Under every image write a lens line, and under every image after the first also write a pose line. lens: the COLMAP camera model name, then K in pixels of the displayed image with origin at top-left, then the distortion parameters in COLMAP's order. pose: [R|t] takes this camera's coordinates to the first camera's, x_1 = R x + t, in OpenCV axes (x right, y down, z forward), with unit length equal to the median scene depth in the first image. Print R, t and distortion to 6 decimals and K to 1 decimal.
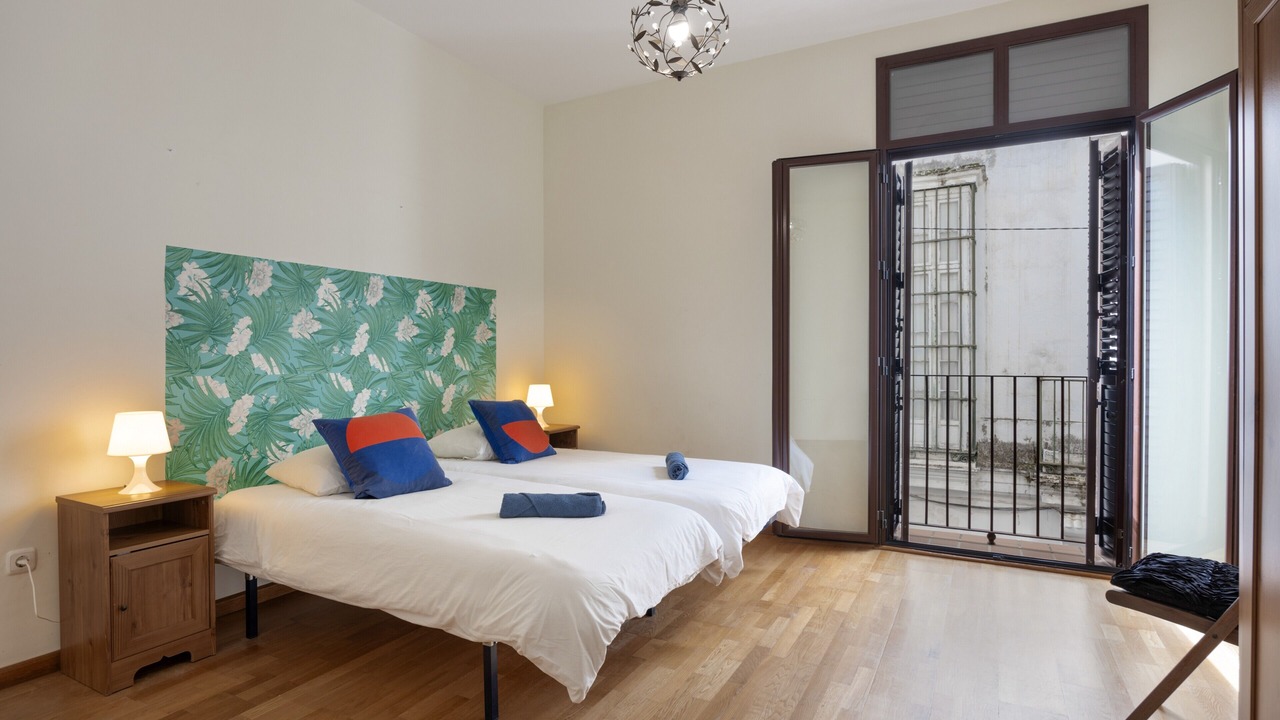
lens RADIAL K [[651.7, 0, 640.0], [0, 651.7, 360.0], [0, 0, 1]] dist [0.000563, 0.000426]
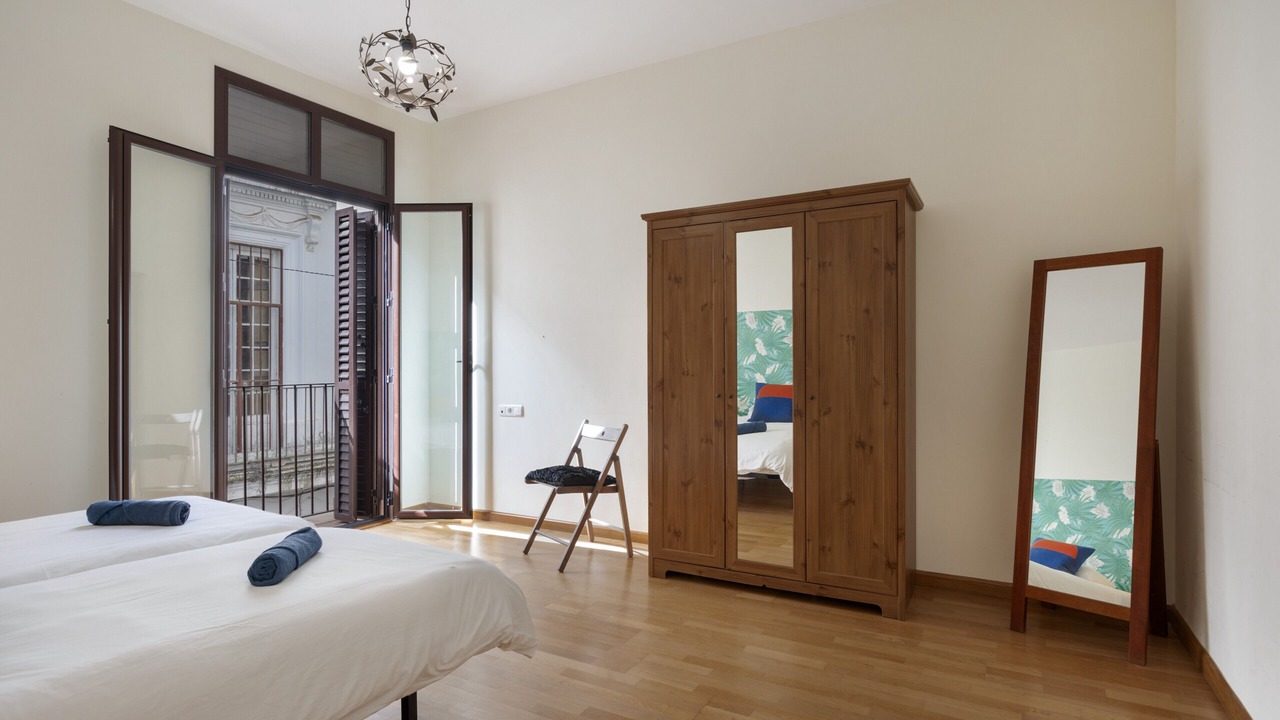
lens RADIAL K [[651.7, 0, 640.0], [0, 651.7, 360.0], [0, 0, 1]] dist [0.000563, 0.000426]
pose [[0.033853, 0.001024, 0.999426, -0.608965], [0.014266, 0.999897, -0.001508, -0.010613], [-0.999325, 0.014309, 0.033835, 0.346923]]
